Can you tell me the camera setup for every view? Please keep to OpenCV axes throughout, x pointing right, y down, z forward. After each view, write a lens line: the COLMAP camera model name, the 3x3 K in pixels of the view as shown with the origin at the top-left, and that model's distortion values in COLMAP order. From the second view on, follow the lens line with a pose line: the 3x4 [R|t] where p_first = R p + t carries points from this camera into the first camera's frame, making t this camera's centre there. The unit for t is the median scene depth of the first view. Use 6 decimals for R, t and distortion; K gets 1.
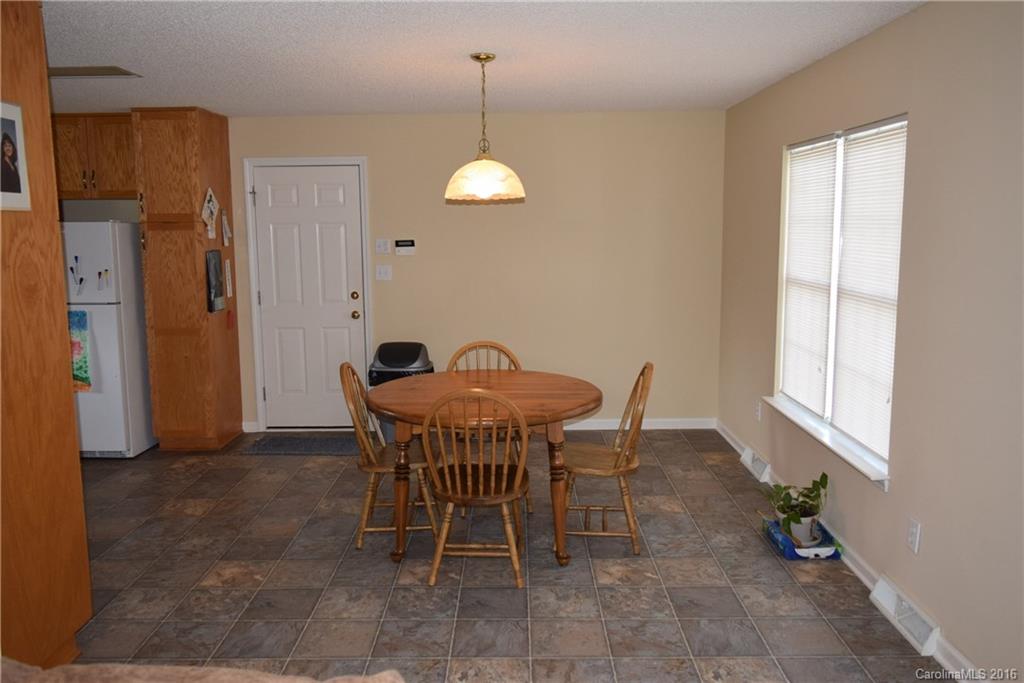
lens RADIAL K [[811.9, 0, 509.7], [0, 811.9, 341.9], [0, 0, 1]] dist [-0.010001, 0.005060]
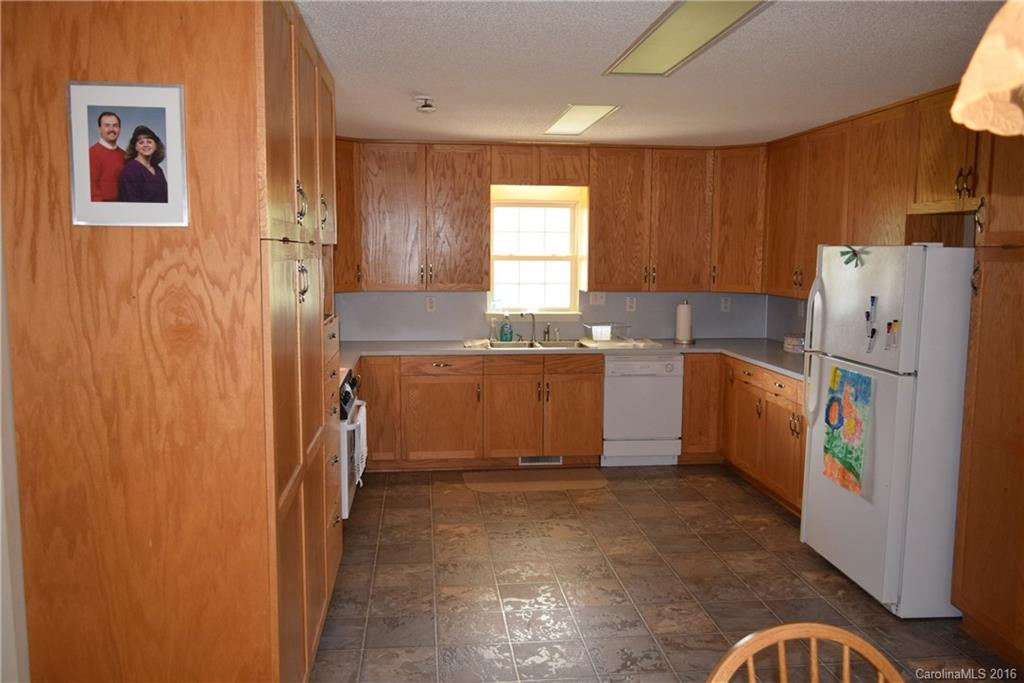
lens RADIAL K [[811.9, 0, 510.6], [0, 811.9, 337.0], [0, 0, 1]] dist [-0.010001, 0.005060]
pose [[0.120238, 0.109156, -0.986726, 0.192395], [-0.149360, 0.984612, 0.090722, -0.170892], [0.981445, 0.136469, 0.134691, 1.188980]]
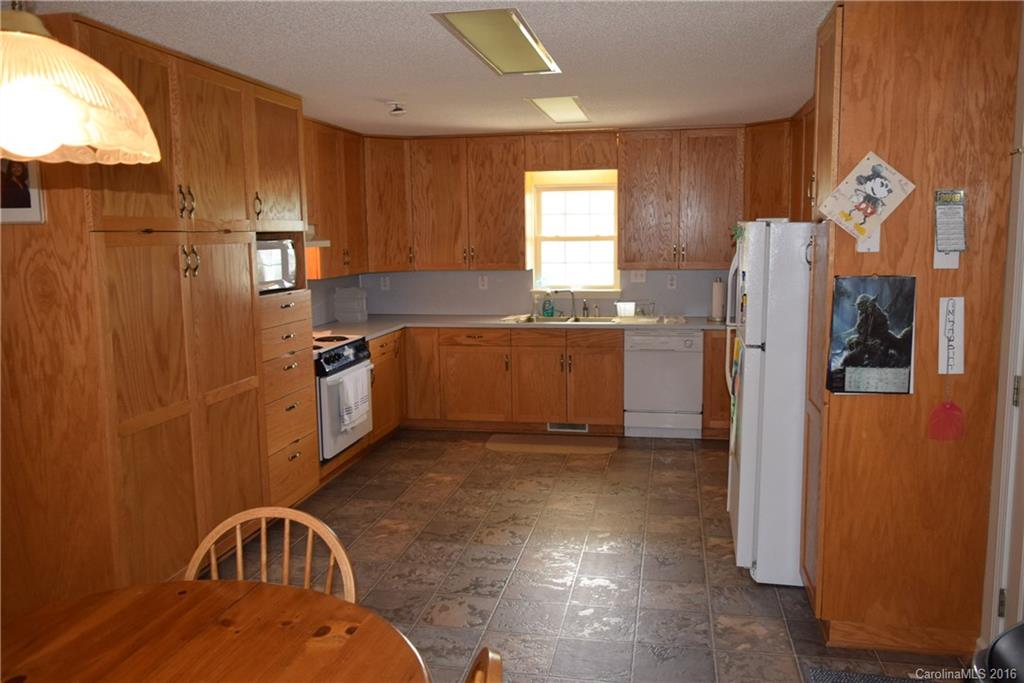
lens RADIAL K [[811.9, 0, 510.9], [0, 811.9, 337.3], [0, 0, 1]] dist [-0.010001, 0.005060]
pose [[-0.183657, 0.131228, -0.974191, 0.366839], [-0.127245, 0.979537, 0.155937, -0.257804], [0.974720, 0.152600, -0.163201, 1.786796]]
